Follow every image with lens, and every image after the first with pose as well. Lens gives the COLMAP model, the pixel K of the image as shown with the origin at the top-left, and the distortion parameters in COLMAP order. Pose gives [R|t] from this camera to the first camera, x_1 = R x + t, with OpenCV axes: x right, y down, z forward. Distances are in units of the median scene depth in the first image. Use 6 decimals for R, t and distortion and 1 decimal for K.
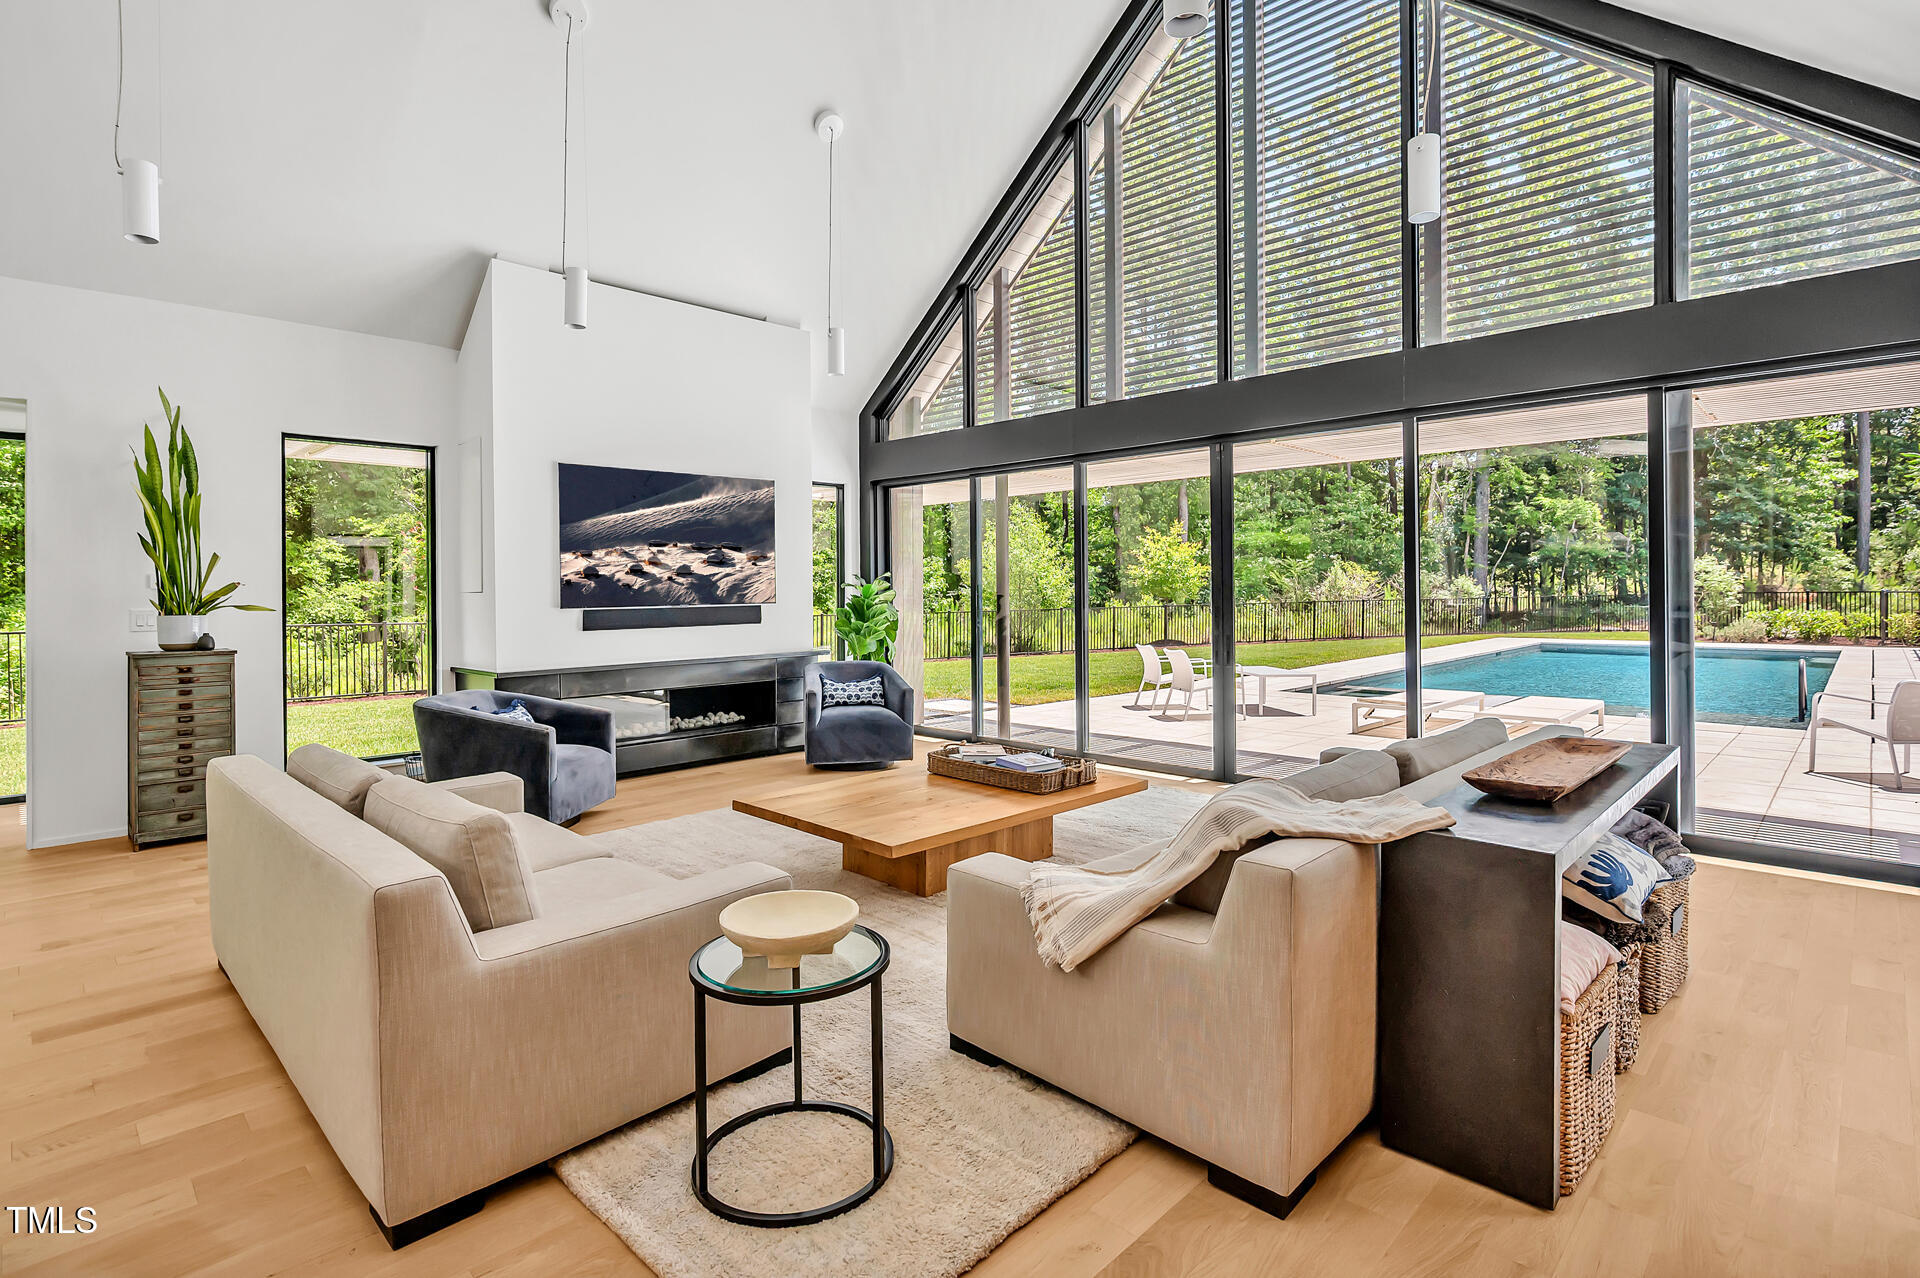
lens RADIAL K [[984.9, 0, 934.6], [0, 984.9, 592.8], [0, 0, 1]] dist [-0.001082, -0.001444]
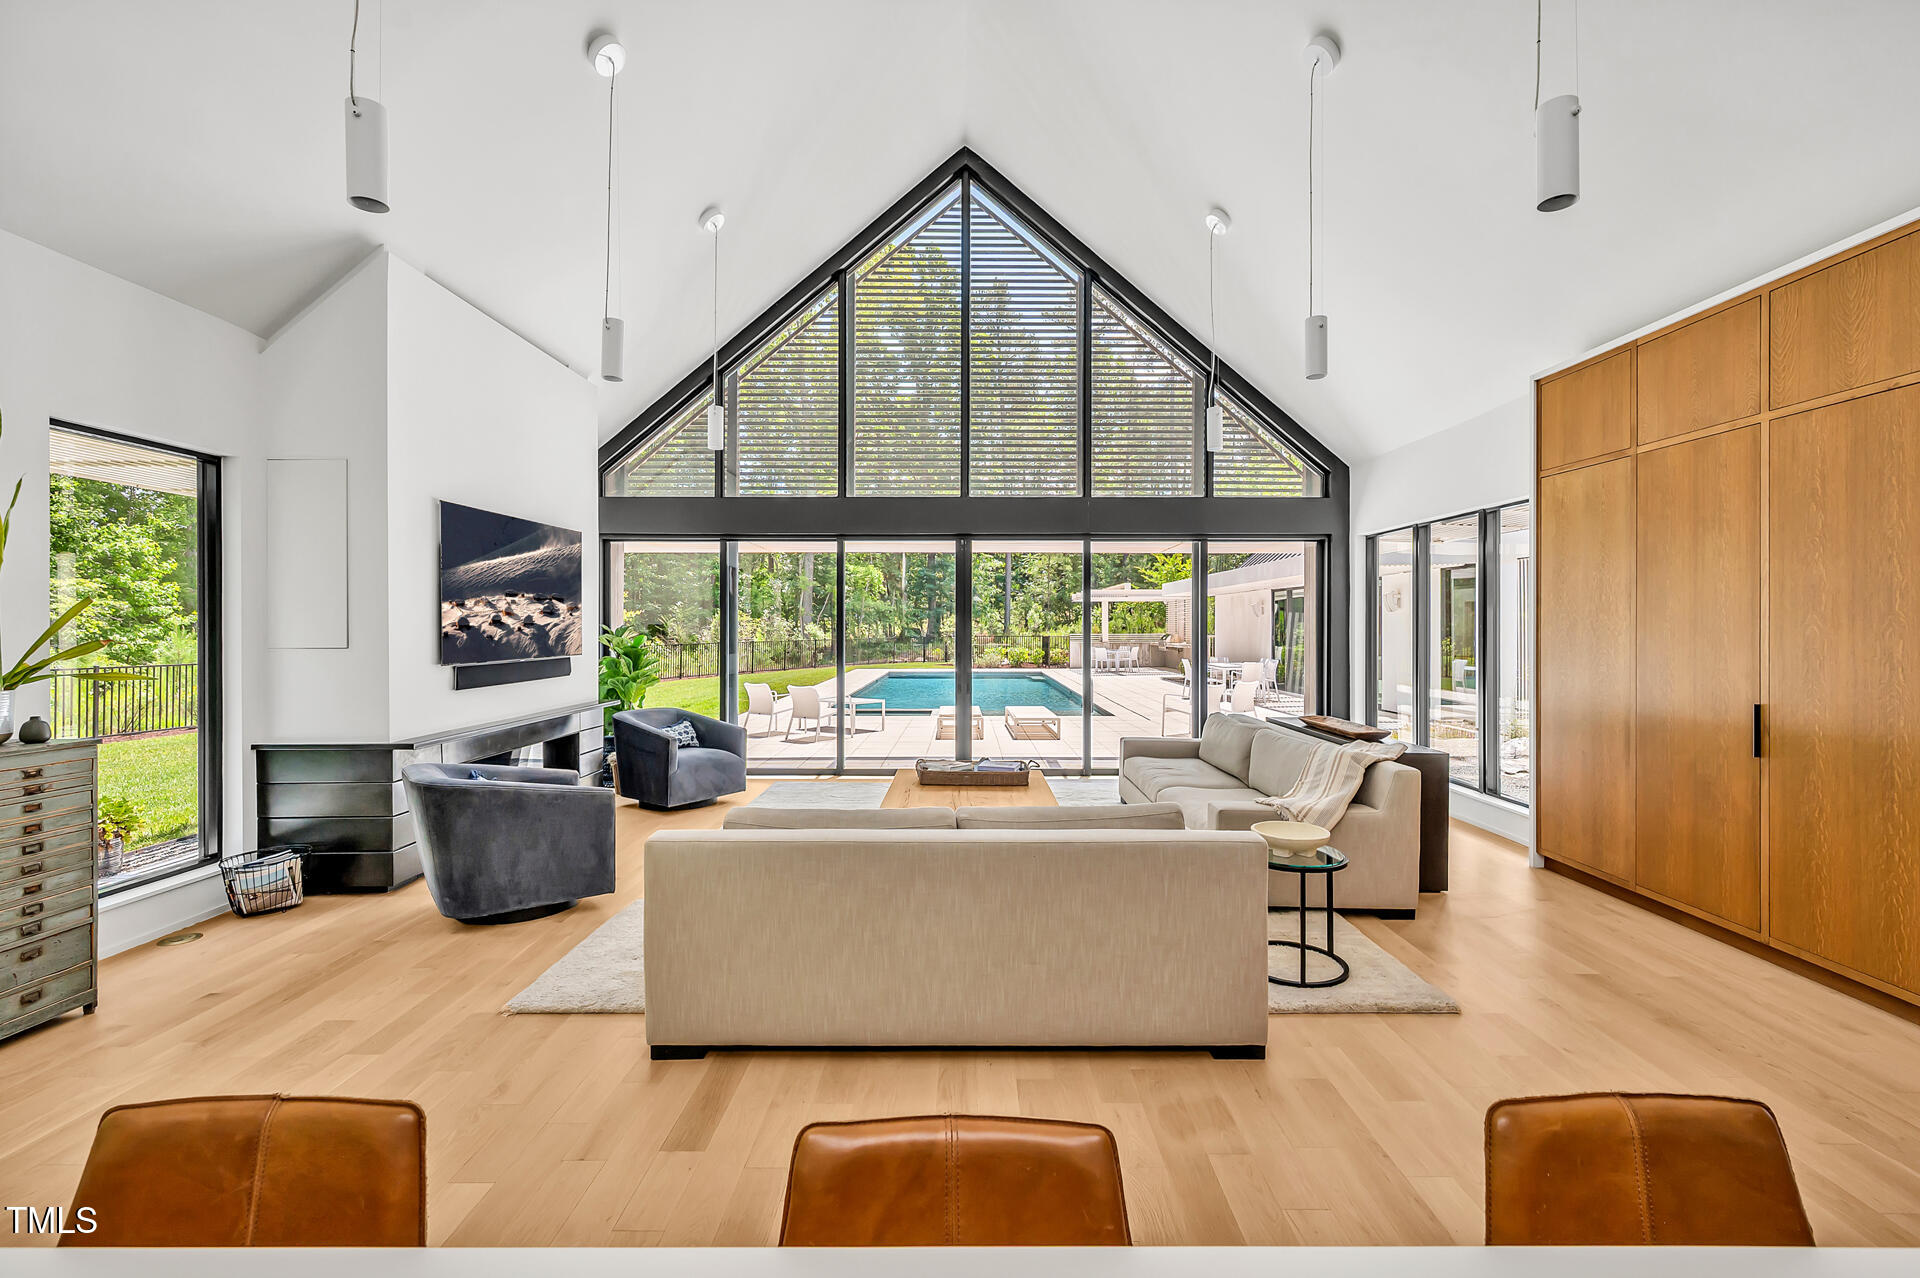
lens RADIAL K [[868.9, 0, 992.4], [0, 868.9, 627.0], [0, 0, 1]] dist [0.018112, -0.000318]
pose [[0.687774, 0.008457, 0.725876, -0.655720], [-0.004845, 0.999963, -0.007059, -0.016334], [-0.725909, 0.001338, 0.687790, 0.107529]]
